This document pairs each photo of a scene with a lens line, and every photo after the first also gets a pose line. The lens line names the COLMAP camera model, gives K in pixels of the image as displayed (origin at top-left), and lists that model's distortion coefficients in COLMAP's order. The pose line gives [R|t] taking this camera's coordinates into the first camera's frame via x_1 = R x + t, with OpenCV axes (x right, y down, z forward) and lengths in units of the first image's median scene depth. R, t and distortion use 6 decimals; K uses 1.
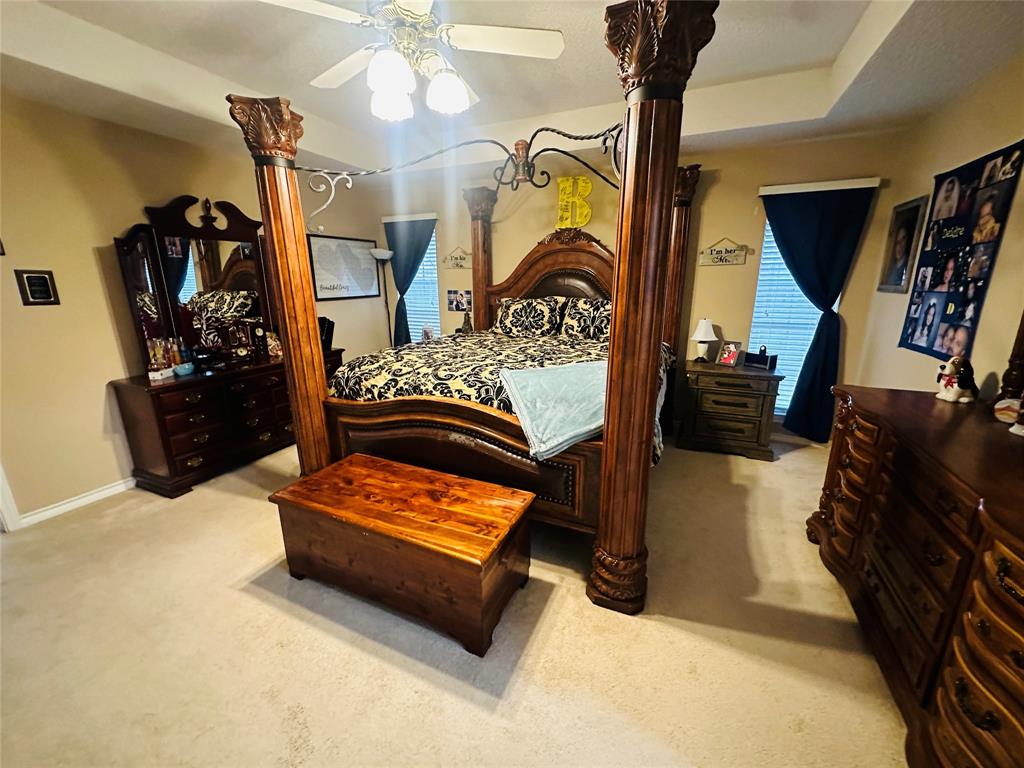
lens RADIAL K [[408.4, 0, 513.1], [0, 408.4, 385.6], [0, 0, 1]] dist [-0.000770, -0.000483]
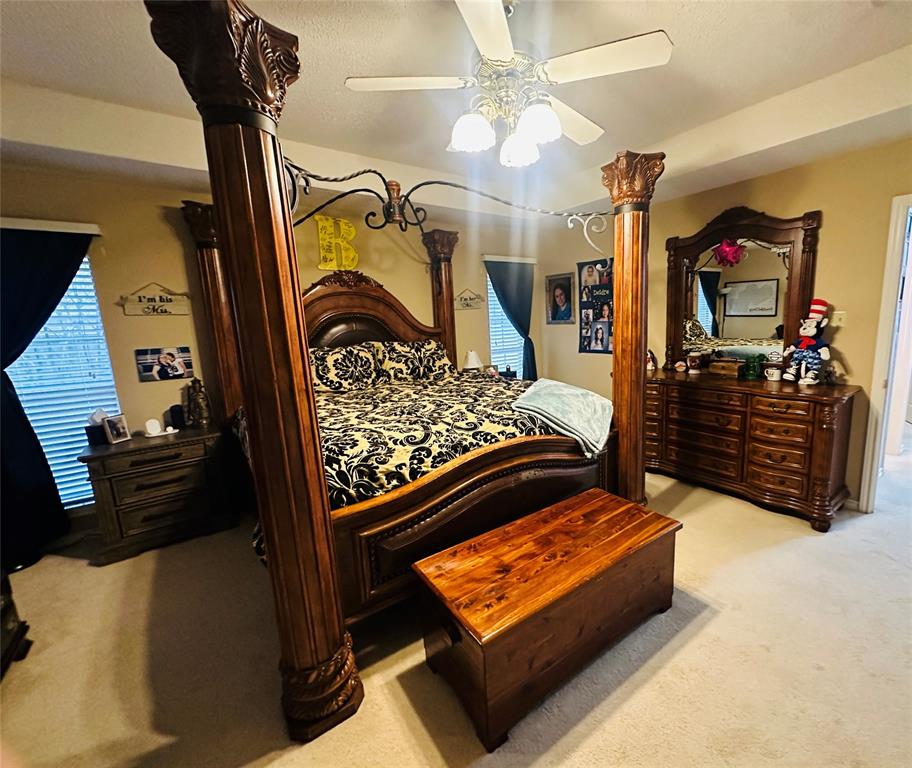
lens RADIAL K [[410.1, 0, 518.1], [0, 410.1, 382.5], [0, 0, 1]] dist [-0.001416, -0.000124]
pose [[0.459833, -0.155196, 0.874338, -0.802732], [0.256897, 0.965756, 0.036316, -0.107884], [-0.850034, 0.207915, 0.483956, 0.397562]]
